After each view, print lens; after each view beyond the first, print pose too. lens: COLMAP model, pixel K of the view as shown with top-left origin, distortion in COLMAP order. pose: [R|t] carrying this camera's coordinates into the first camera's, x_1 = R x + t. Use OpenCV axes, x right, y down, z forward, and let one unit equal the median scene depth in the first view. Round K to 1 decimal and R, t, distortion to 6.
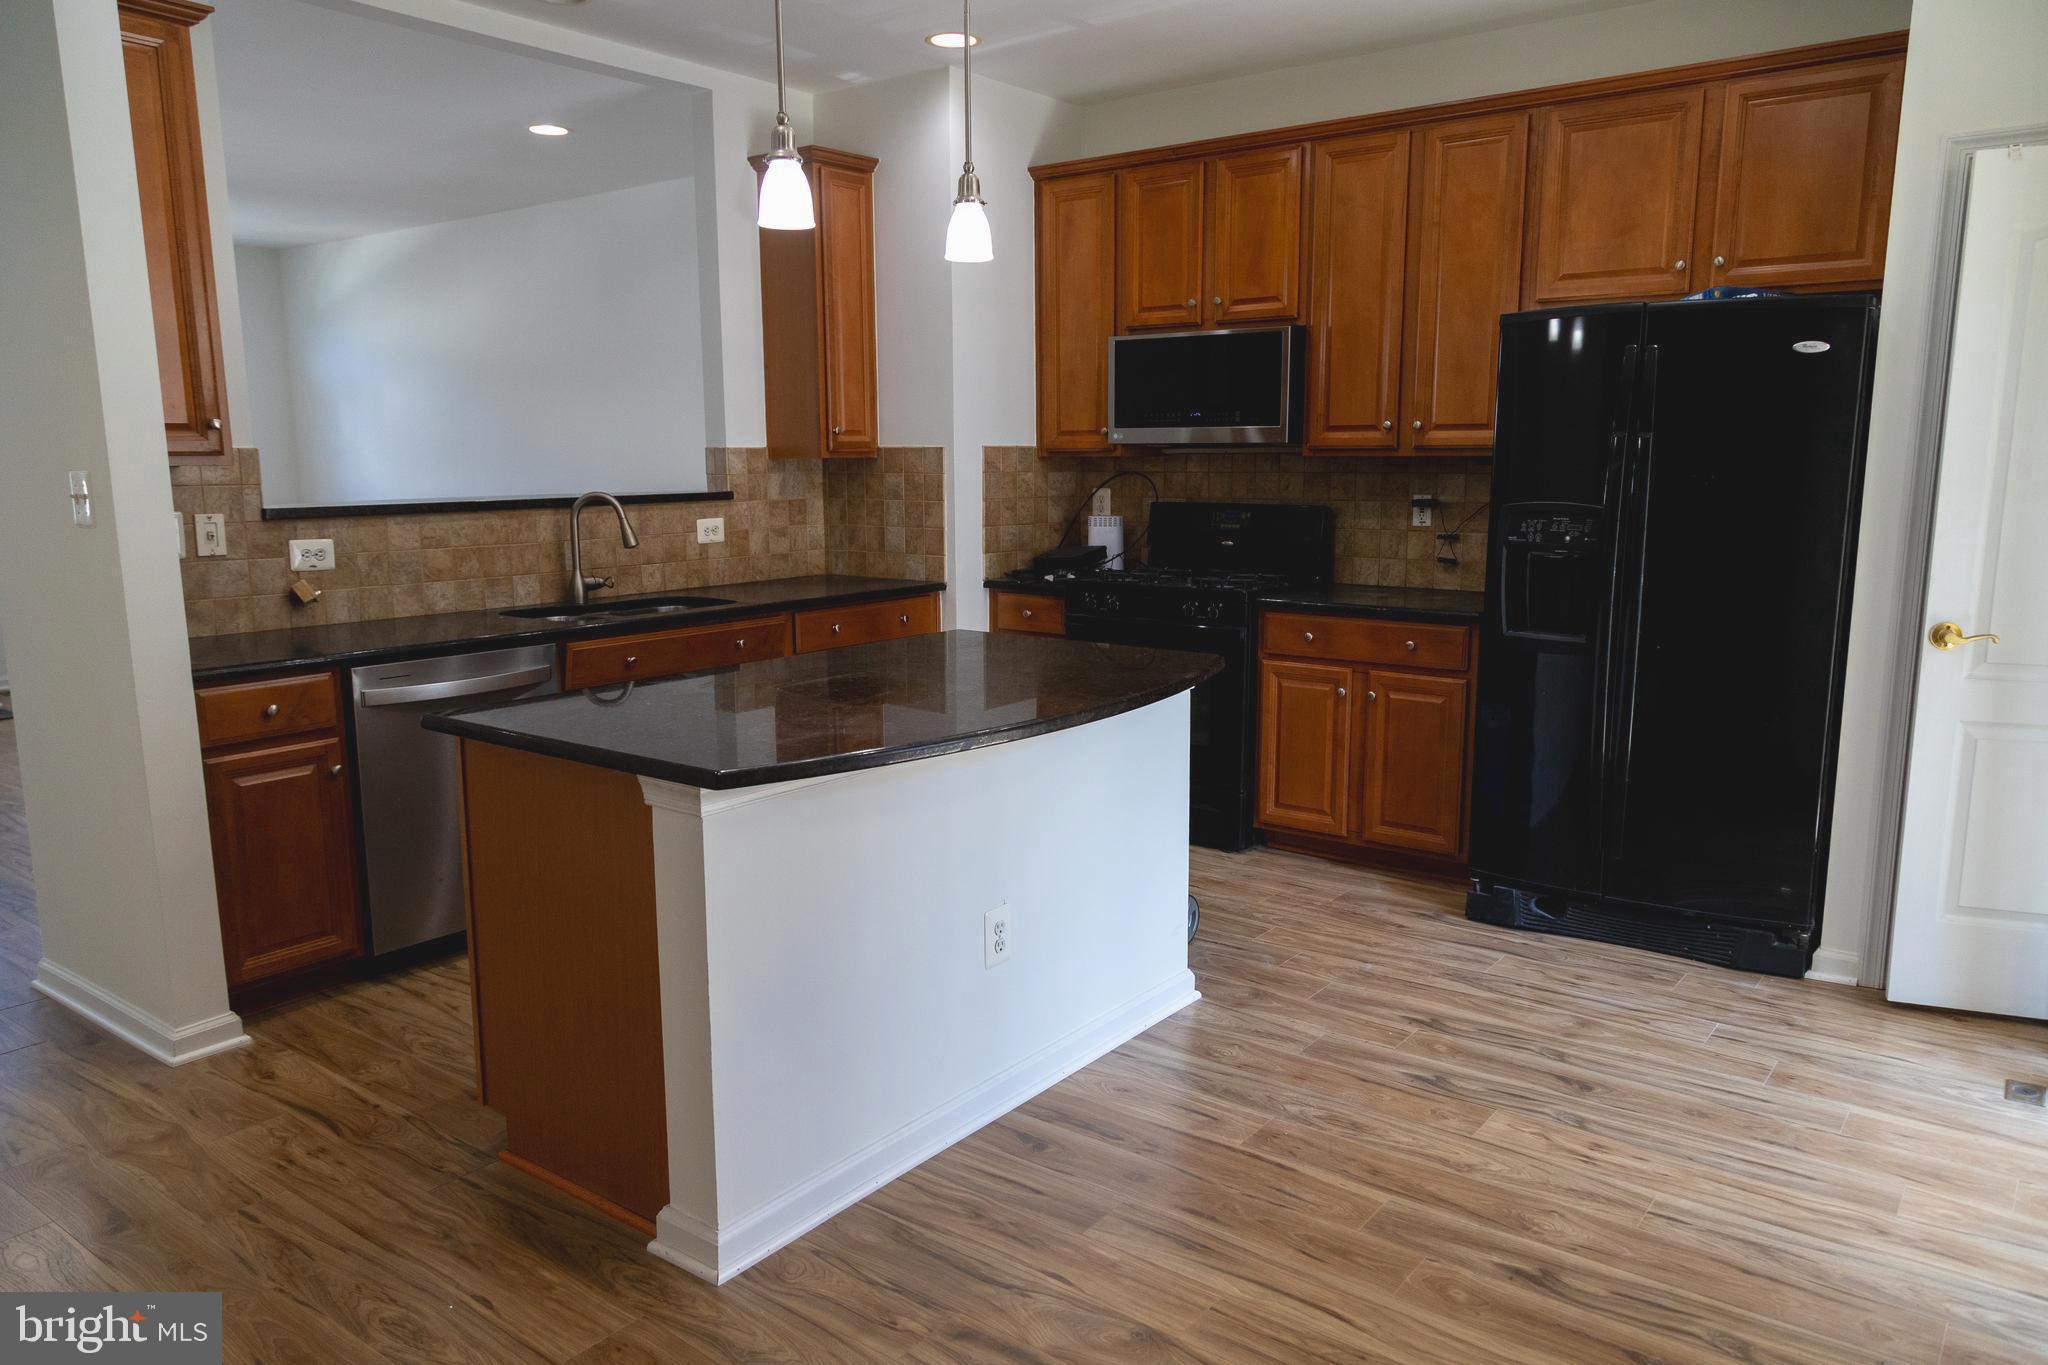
lens RADIAL K [[1375.9, 0, 987.5], [0, 1375.9, 677.7], [0, 0, 1]] dist [0.019320, -0.010527]
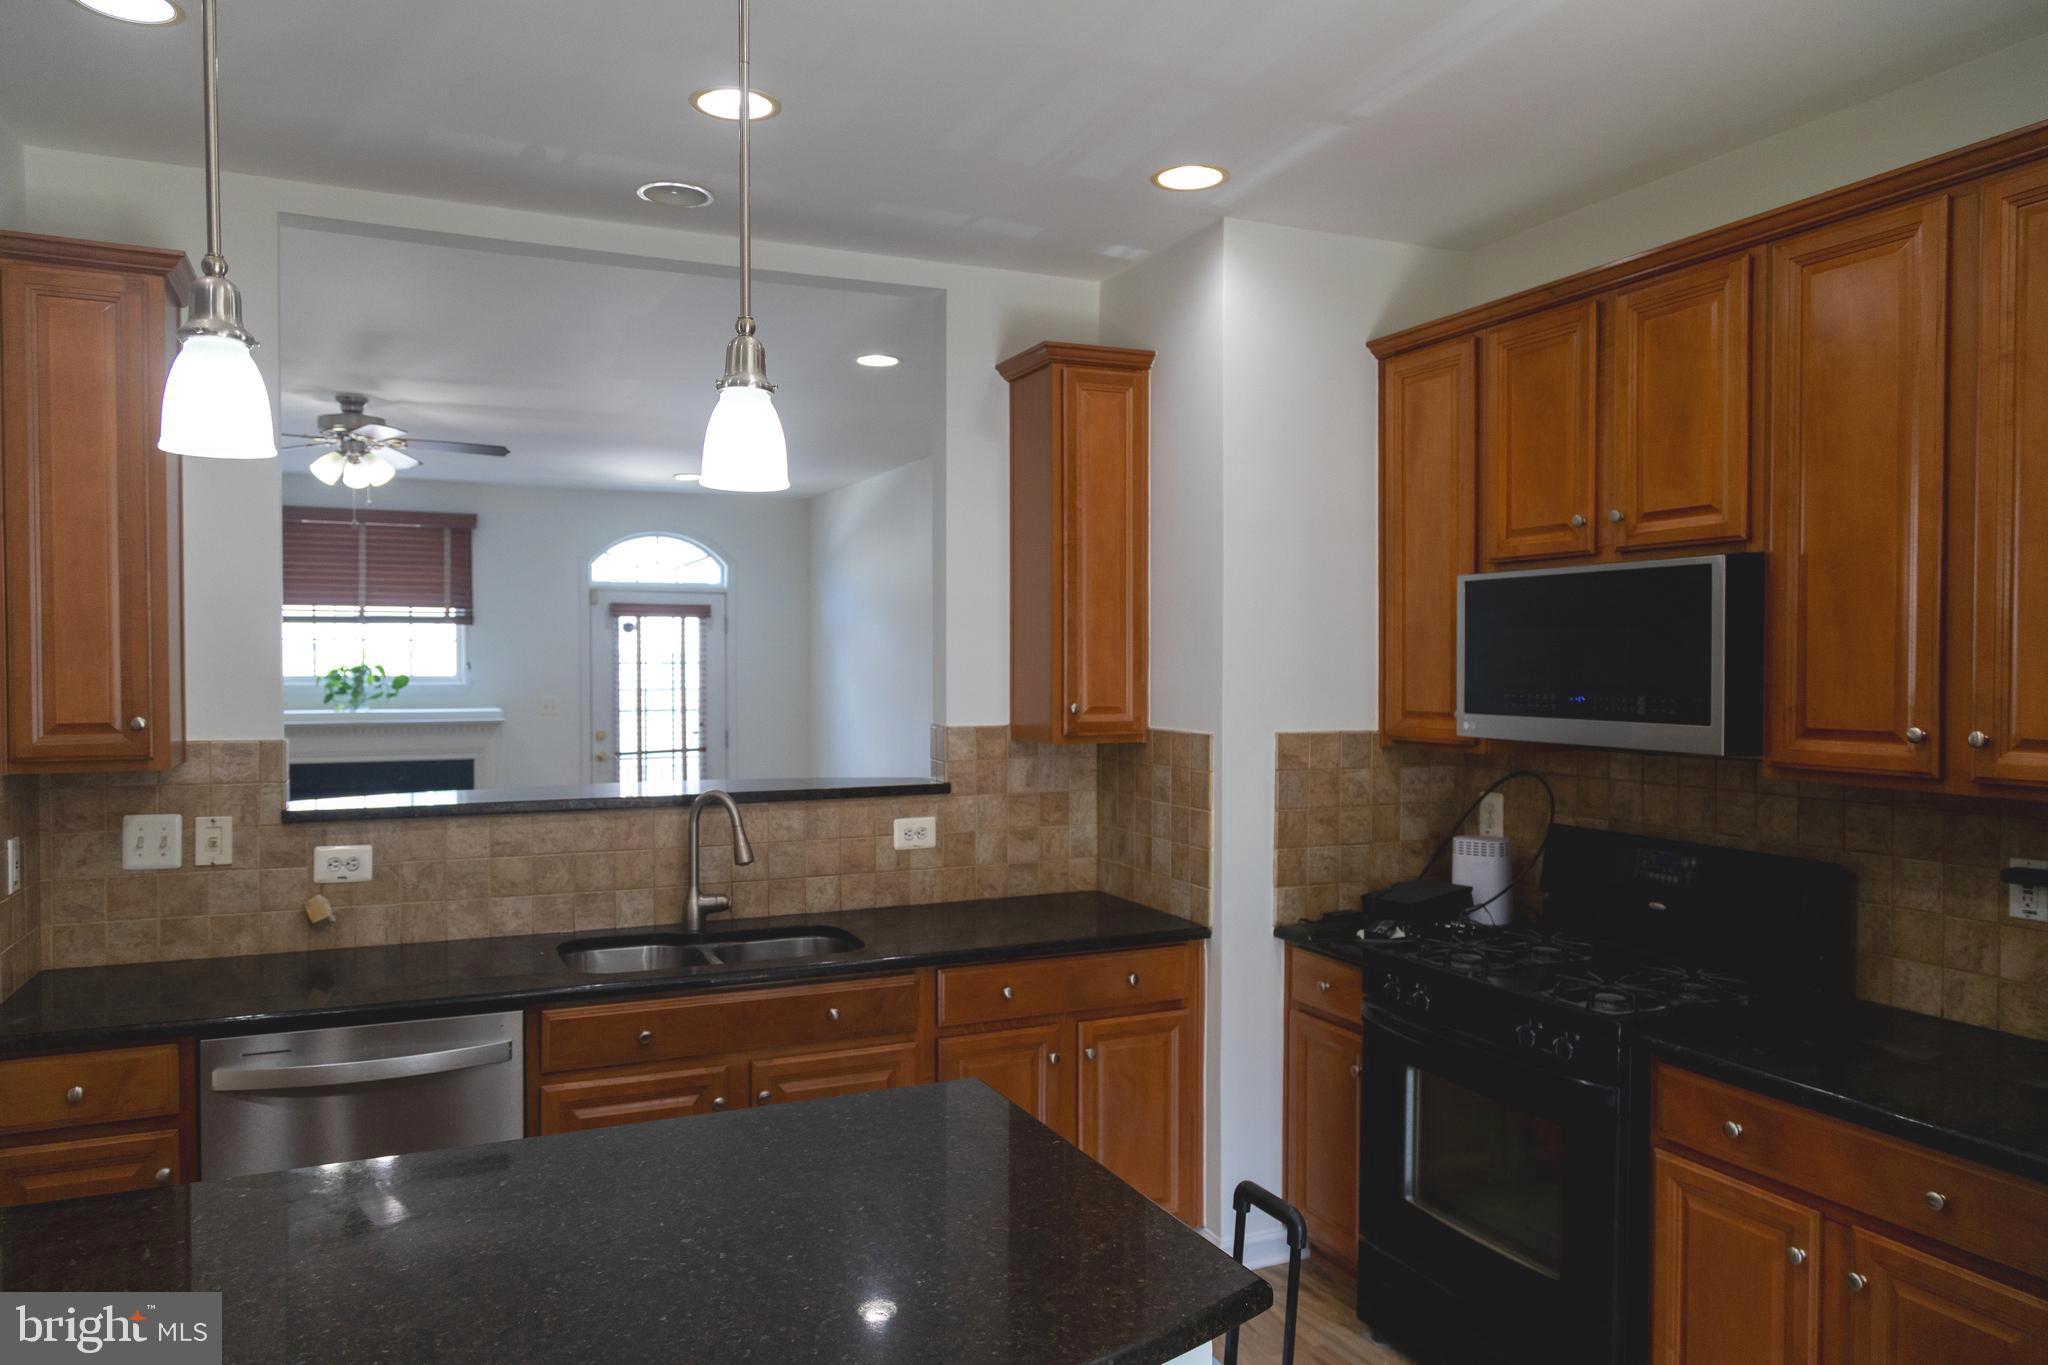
lens RADIAL K [[1375.9, 0, 1005.3], [0, 1375.9, 692.3], [0, 0, 1]] dist [0.019320, -0.010527]
pose [[0.890565, 0.013885, -0.454644, 0.214974], [-0.079034, 0.989053, -0.124608, -0.103025], [0.447937, 0.146904, 0.881914, 0.367283]]
